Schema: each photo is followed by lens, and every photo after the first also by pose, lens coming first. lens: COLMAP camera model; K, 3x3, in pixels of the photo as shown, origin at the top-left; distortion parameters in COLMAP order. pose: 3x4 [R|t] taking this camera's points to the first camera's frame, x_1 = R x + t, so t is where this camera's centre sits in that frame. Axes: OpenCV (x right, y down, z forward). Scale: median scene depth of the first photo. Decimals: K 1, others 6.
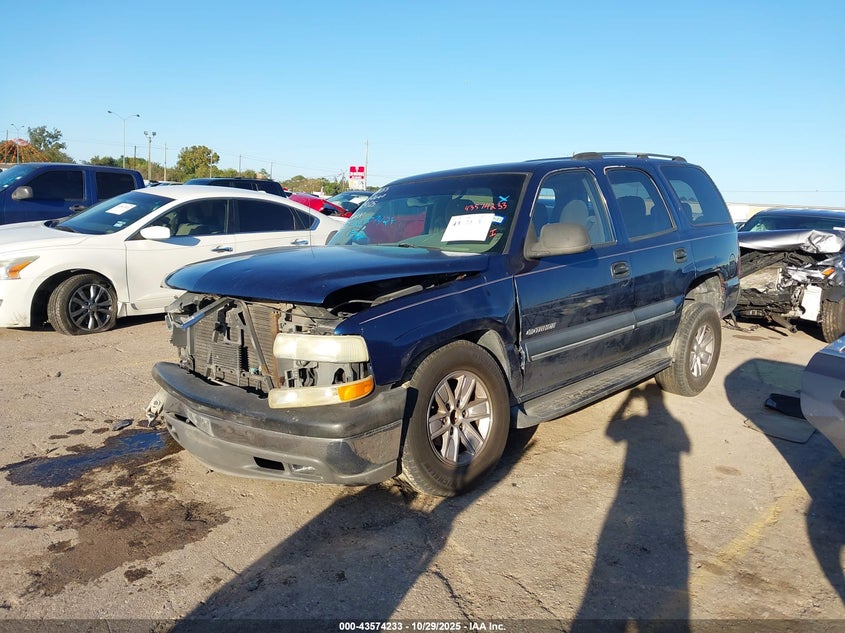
lens RADIAL K [[652.2, 0, 436.9], [0, 652.2, 313.8], [0, 0, 1]] dist [0.004074, -0.003213]
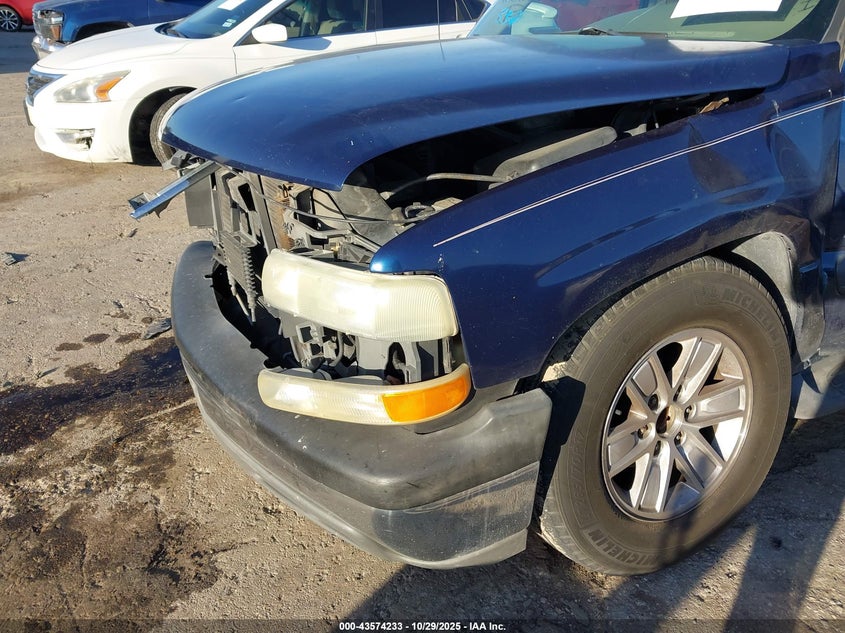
lens RADIAL K [[652.2, 0, 436.9], [0, 652.2, 313.8], [0, 0, 1]] dist [0.004074, -0.003213]
pose [[0.953373, 0.082100, -0.290414, -0.000166], [0.003163, 0.959515, 0.281641, -0.047864], [0.301779, -0.269428, 0.914515, 0.544860]]
